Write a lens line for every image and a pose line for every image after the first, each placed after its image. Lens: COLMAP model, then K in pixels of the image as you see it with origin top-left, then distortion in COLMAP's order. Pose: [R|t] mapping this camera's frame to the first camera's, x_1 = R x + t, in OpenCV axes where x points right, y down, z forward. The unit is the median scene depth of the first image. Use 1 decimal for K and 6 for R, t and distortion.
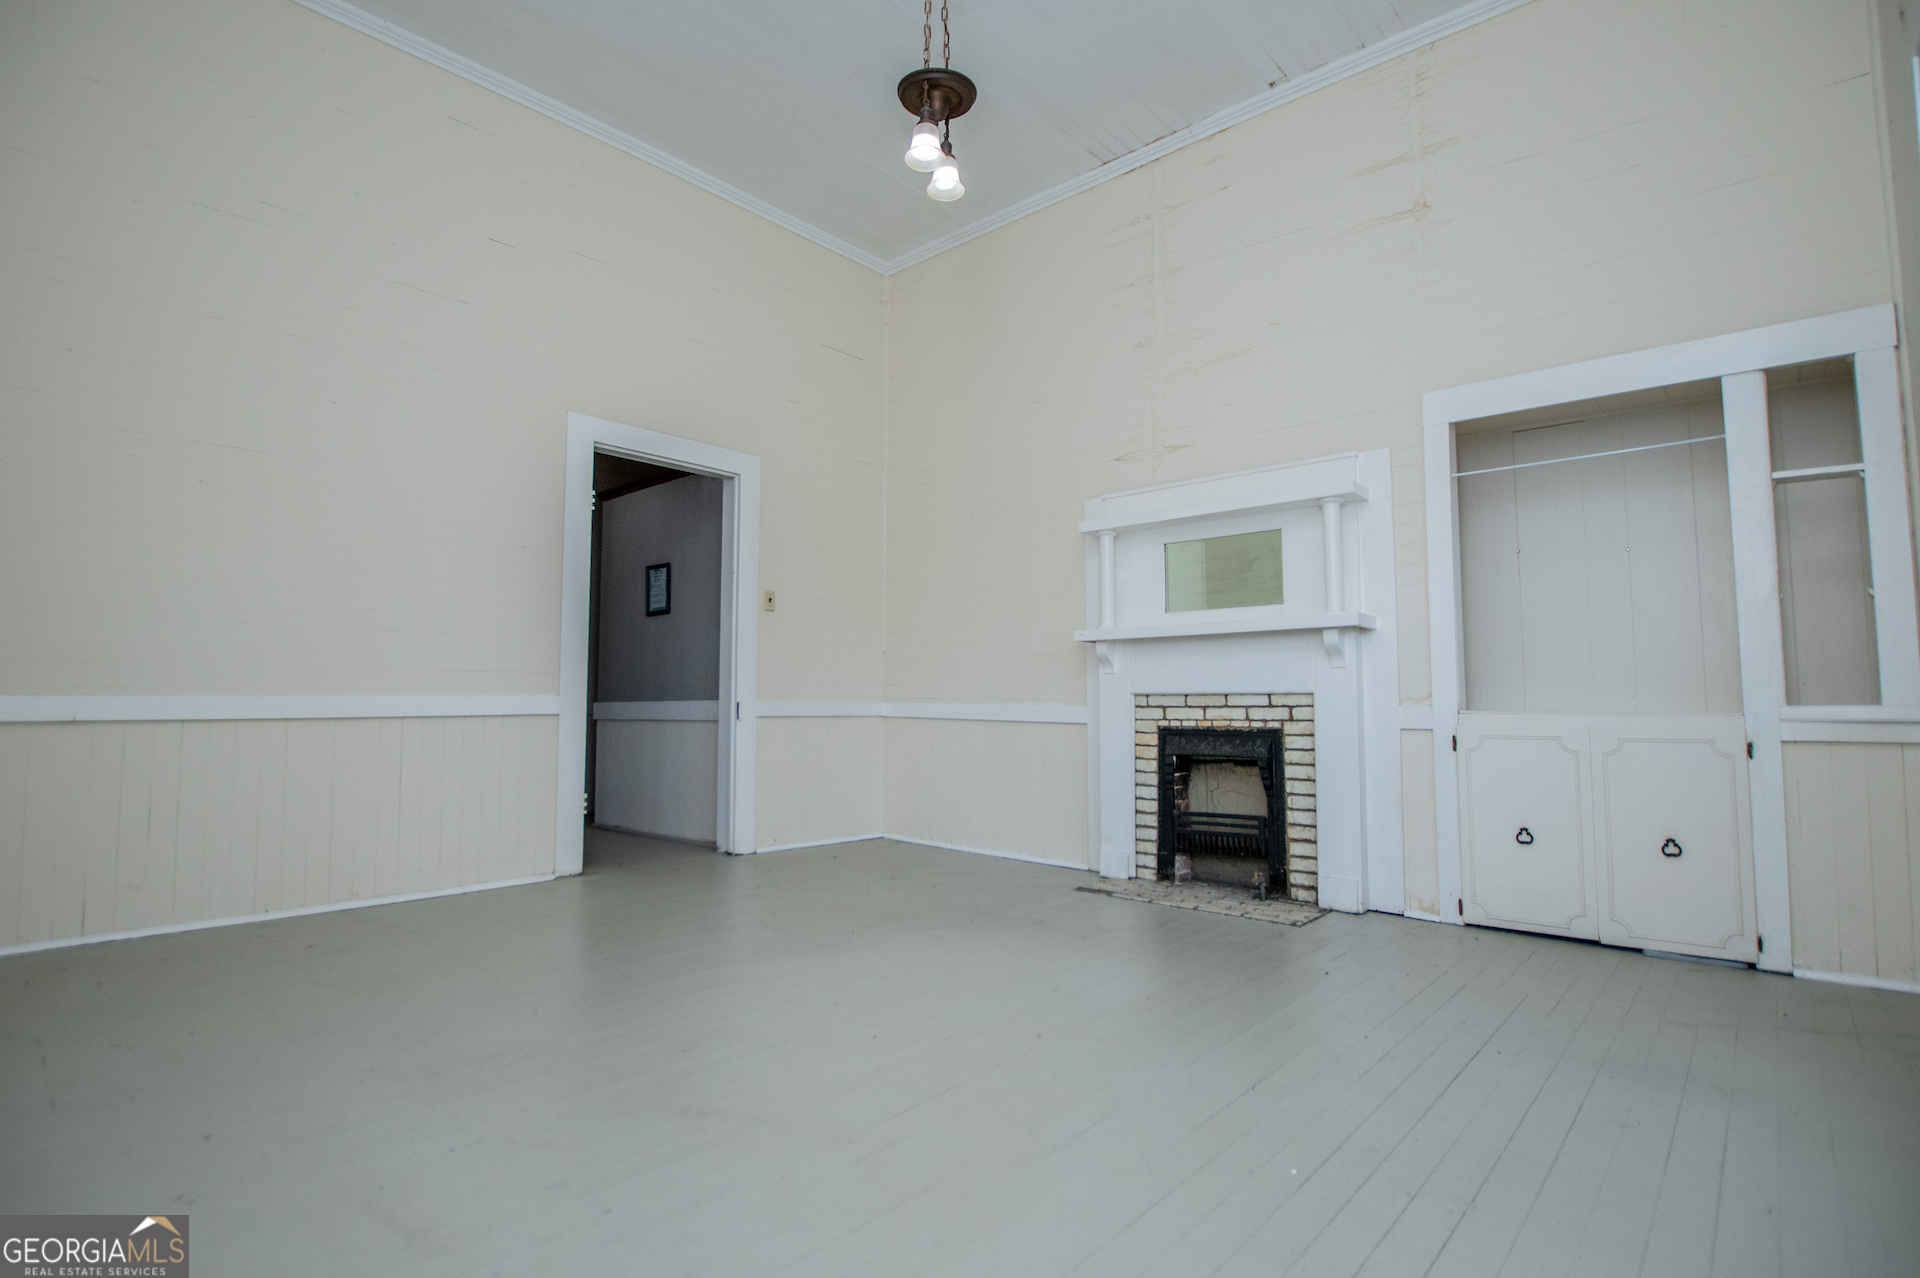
lens RADIAL K [[940.9, 0, 952.2], [0, 940.9, 636.1], [0, 0, 1]] dist [-0.021765, 0.000465]
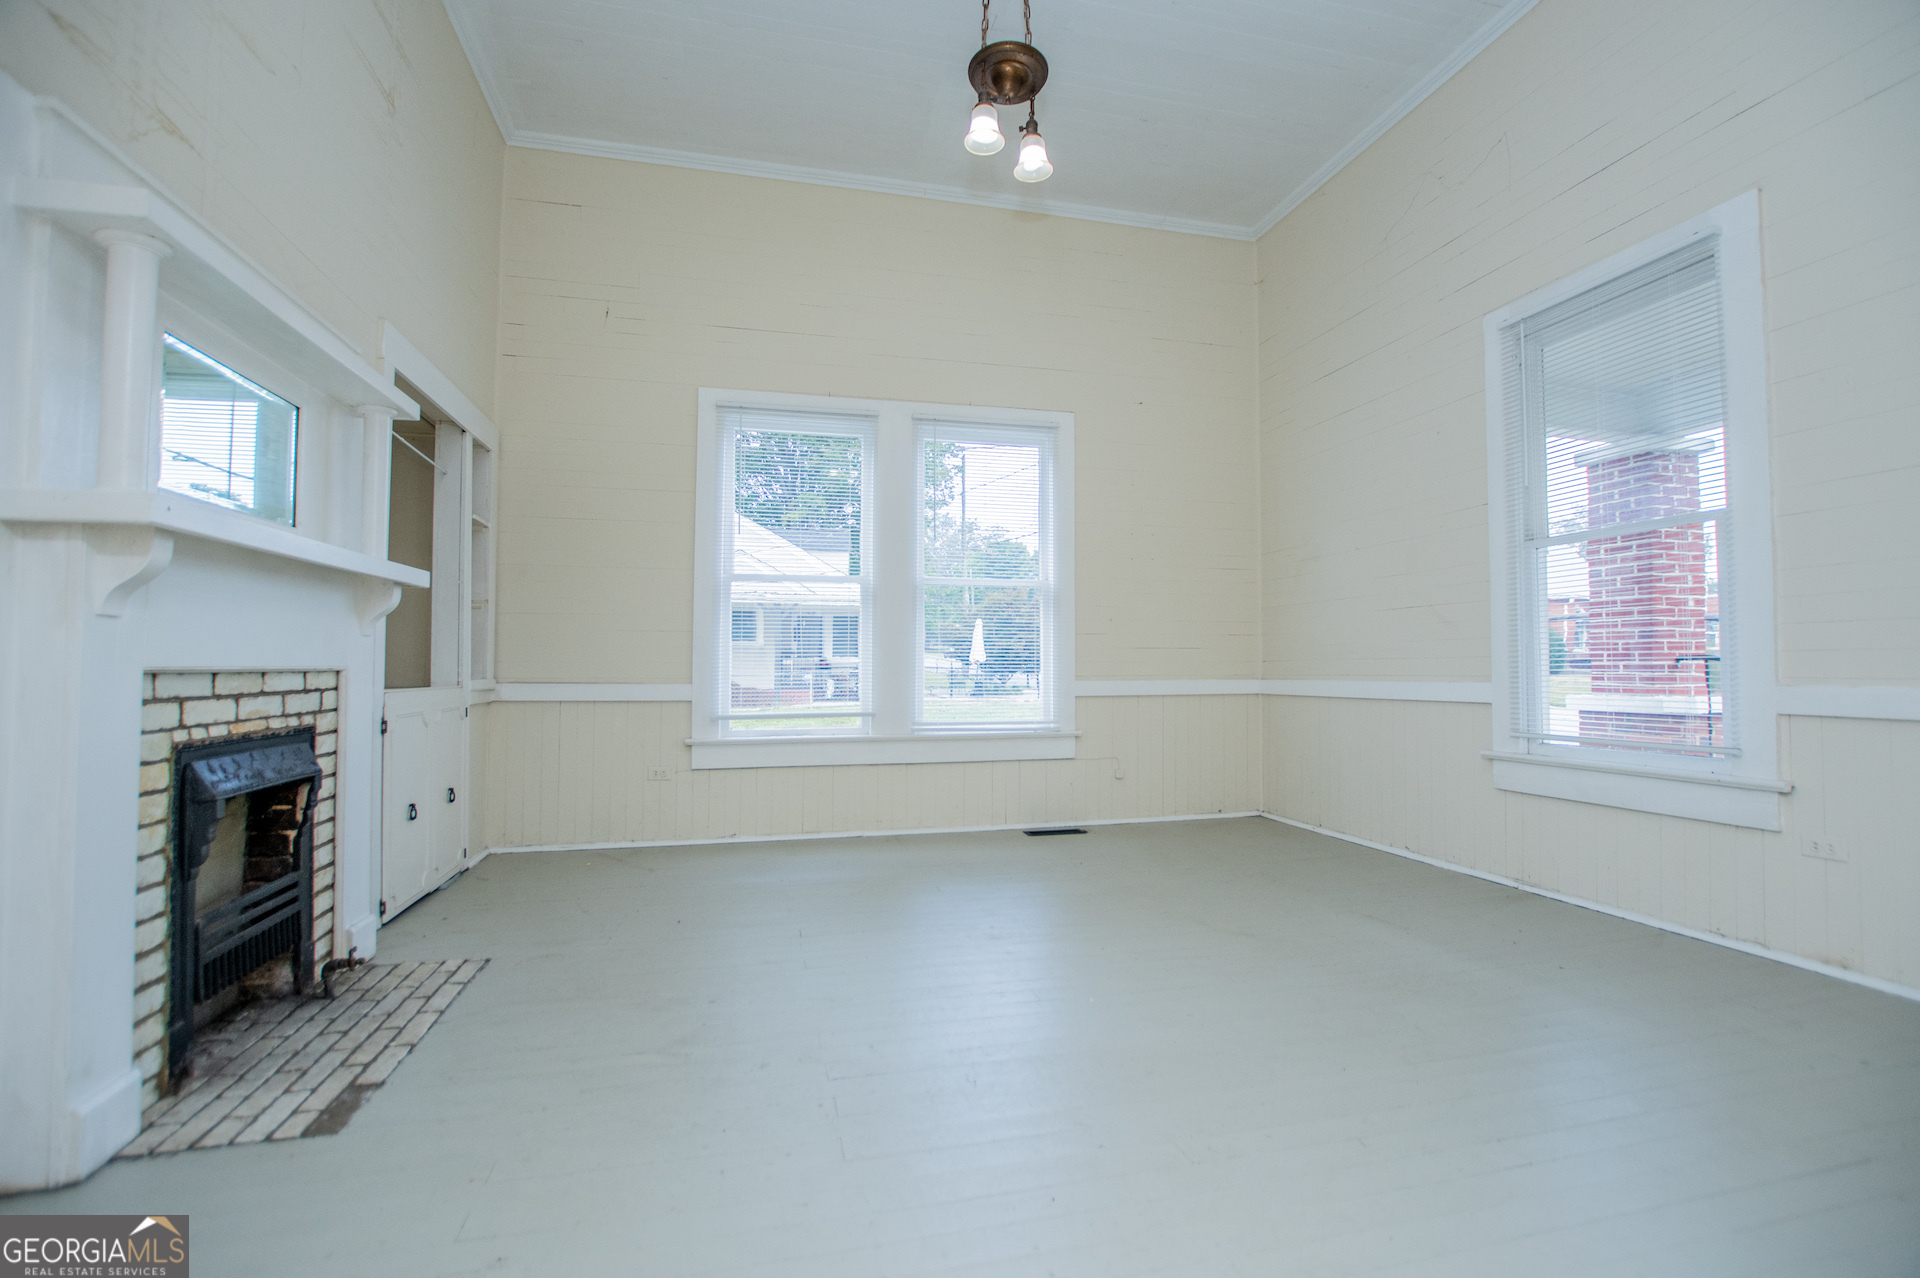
lens RADIAL K [[855.1, 0, 974.2], [0, 855.1, 635.4], [0, 0, 1]] dist [-0.024293, 0.000796]
pose [[-0.837378, 0.015738, 0.546397, -0.320941], [-0.044568, 0.994292, -0.096941, 0.069288], [-0.544804, -0.105528, -0.831897, 1.171050]]
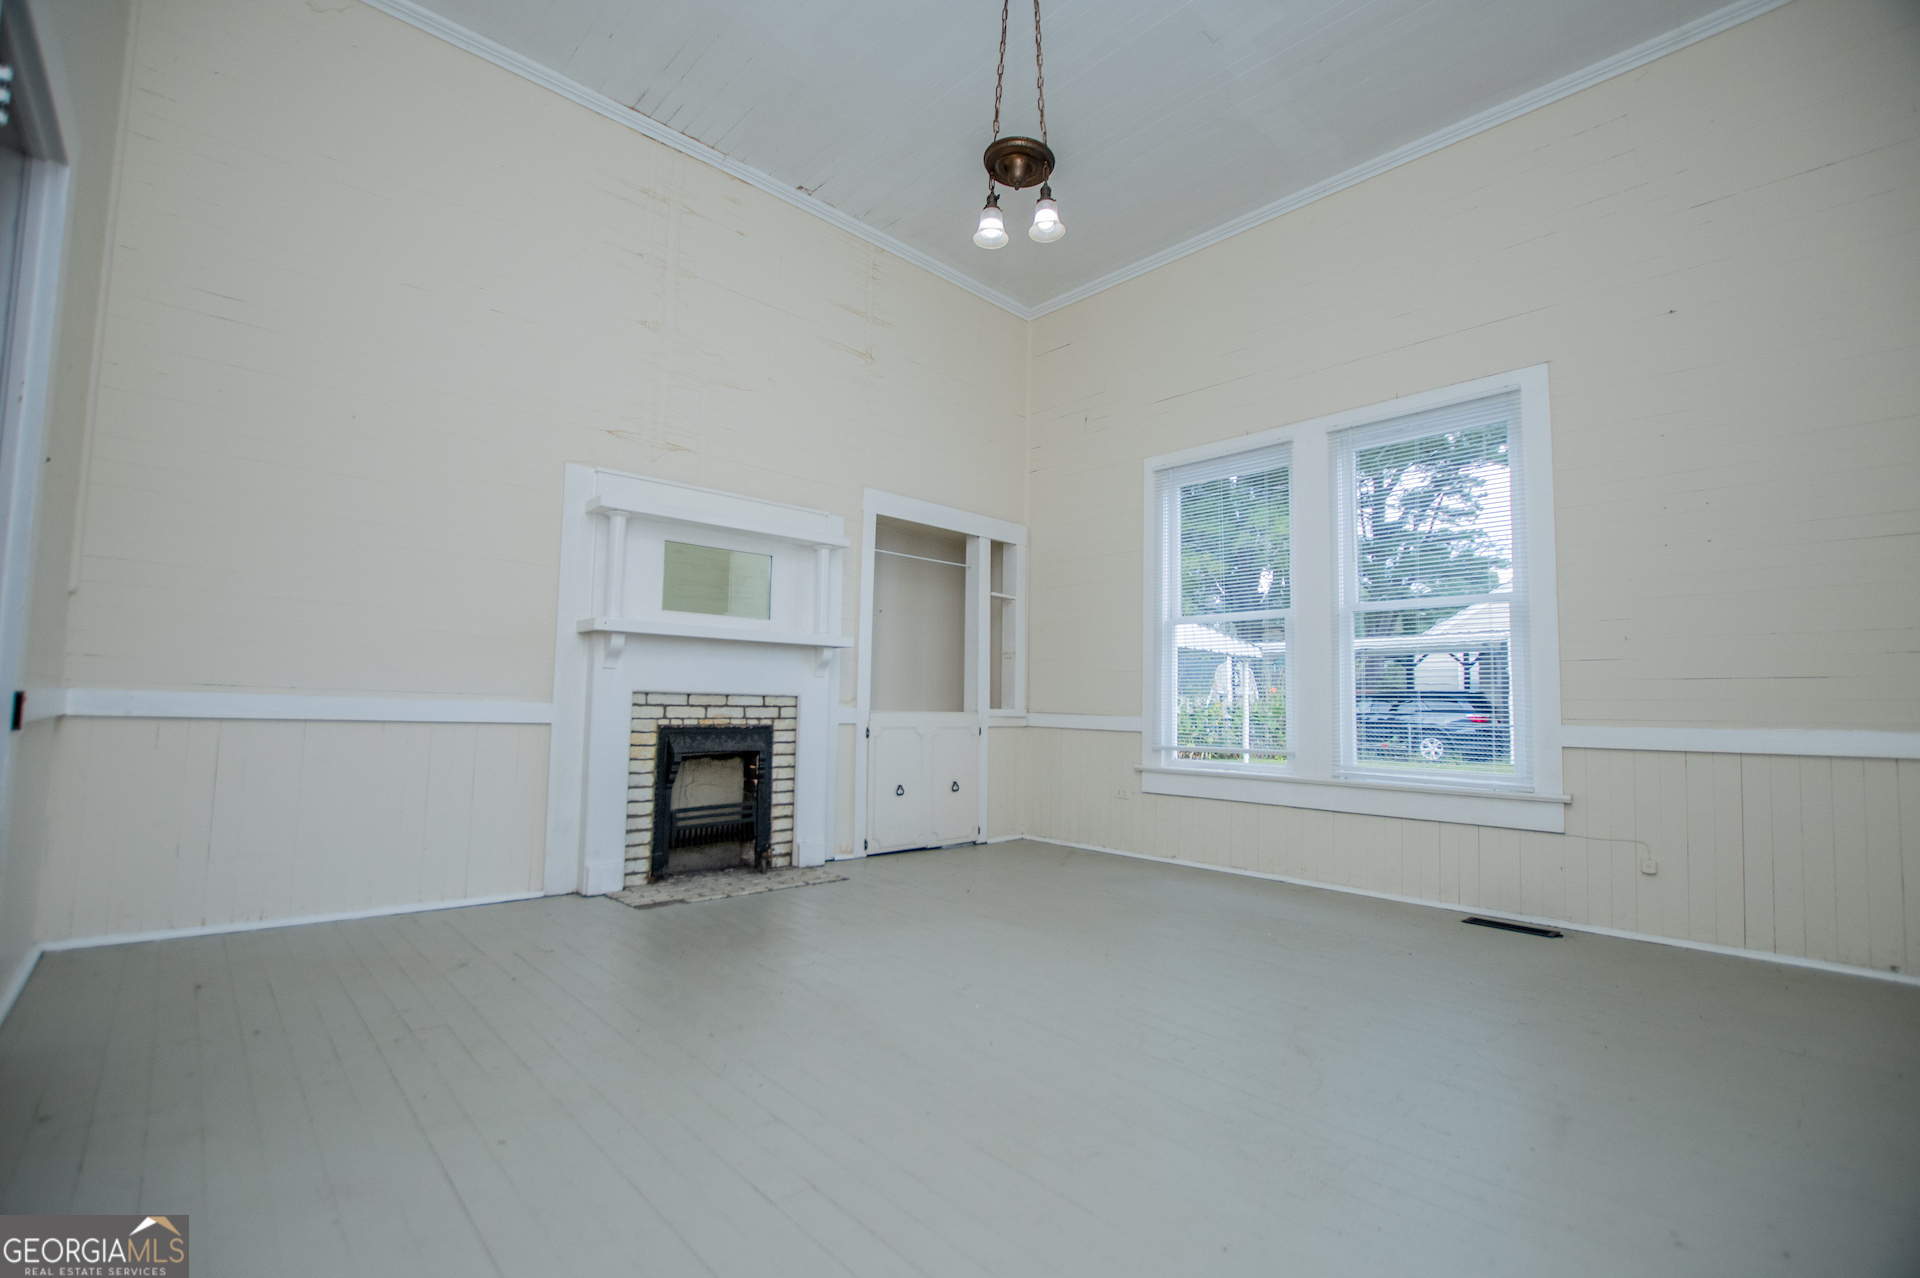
lens RADIAL K [[855.1, 0, 974.2], [0, 855.1, 635.4], [0, 0, 1]] dist [-0.024293, 0.000796]
pose [[0.063532, 0.079061, 0.994843, -0.675756], [-0.093536, 0.992941, -0.072937, 0.038525], [-0.993587, -0.088420, 0.070479, 0.643062]]
